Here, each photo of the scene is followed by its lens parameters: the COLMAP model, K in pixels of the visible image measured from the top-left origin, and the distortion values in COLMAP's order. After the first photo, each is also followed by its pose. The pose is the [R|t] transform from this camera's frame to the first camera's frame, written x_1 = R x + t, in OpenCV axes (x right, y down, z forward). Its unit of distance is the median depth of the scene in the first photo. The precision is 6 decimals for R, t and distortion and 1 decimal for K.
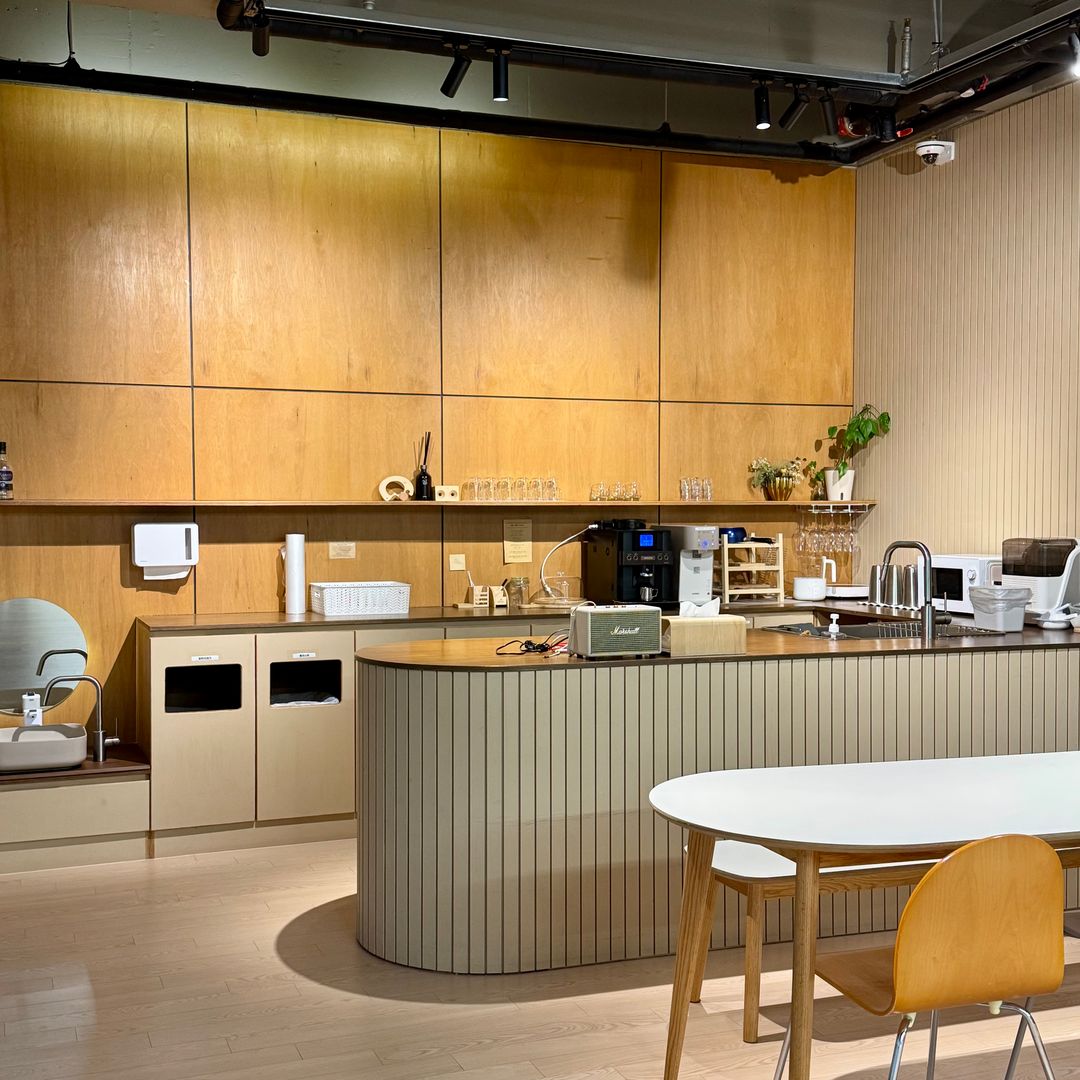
lens RADIAL K [[1376.2, 0, 540.2], [0, 1376.2, 544.1], [0, 0, 1]] dist [0.098172, 0.000000]
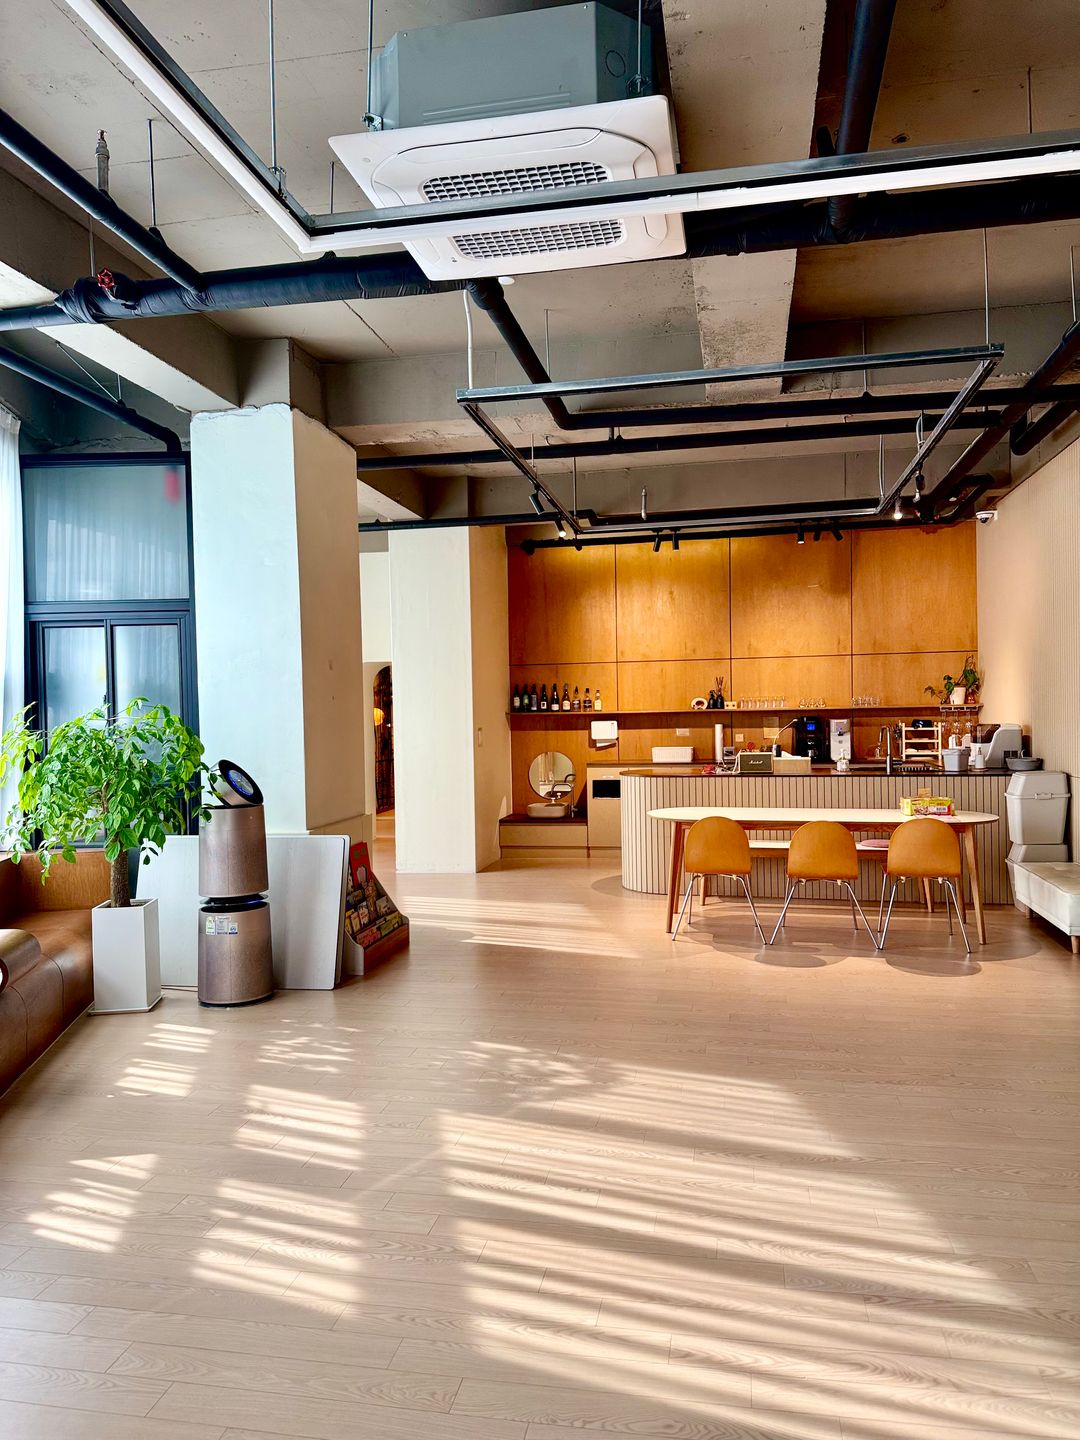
lens RADIAL K [[1024.8, 0, 542.1], [0, 1024.8, 716.7], [0, 0, 1]] dist [0.047587, 0.001236]
pose [[0.850017, -0.014189, -0.526564, 0.530758], [0.005392, 0.999819, -0.018238, 0.008377], [0.526728, 0.012663, 0.849940, -0.510919]]
